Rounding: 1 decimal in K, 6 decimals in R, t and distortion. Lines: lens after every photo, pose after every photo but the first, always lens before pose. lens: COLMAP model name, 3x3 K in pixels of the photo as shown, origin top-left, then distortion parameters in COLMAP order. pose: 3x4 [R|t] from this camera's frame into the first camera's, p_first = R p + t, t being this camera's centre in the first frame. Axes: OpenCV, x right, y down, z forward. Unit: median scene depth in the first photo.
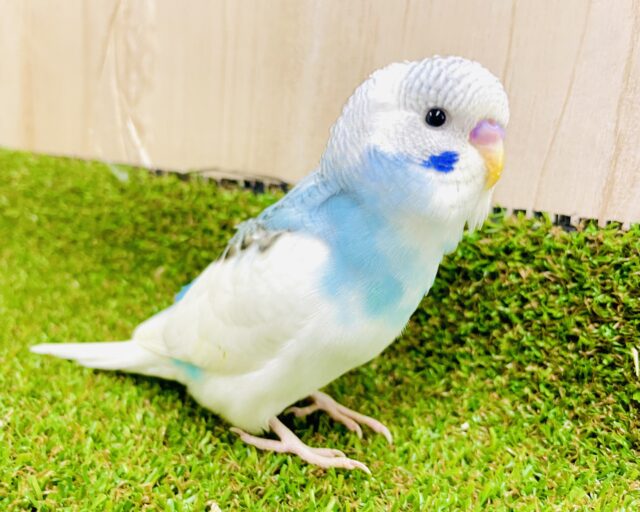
lens RADIAL K [[540.4, 0, 300.0], [0, 540.4, 221.1], [0, 0, 1]] dist [-0.003370, -0.051116]
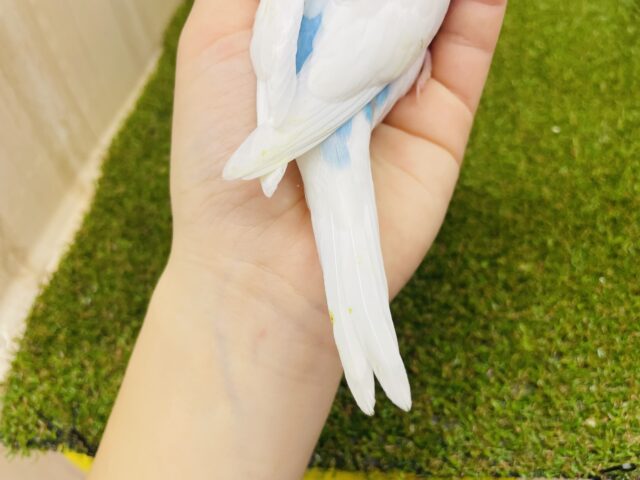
lens RADIAL K [[495.8, 0, 318.3], [0, 495.8, 238.9], [0, 0, 1]] dist [0.038090, -0.095836]
pose [[0.447222, 0.617809, -0.646765, 0.498383], [-0.108181, 0.755163, 0.646549, -0.513668], [0.887857, -0.219183, 0.404561, -0.961605]]
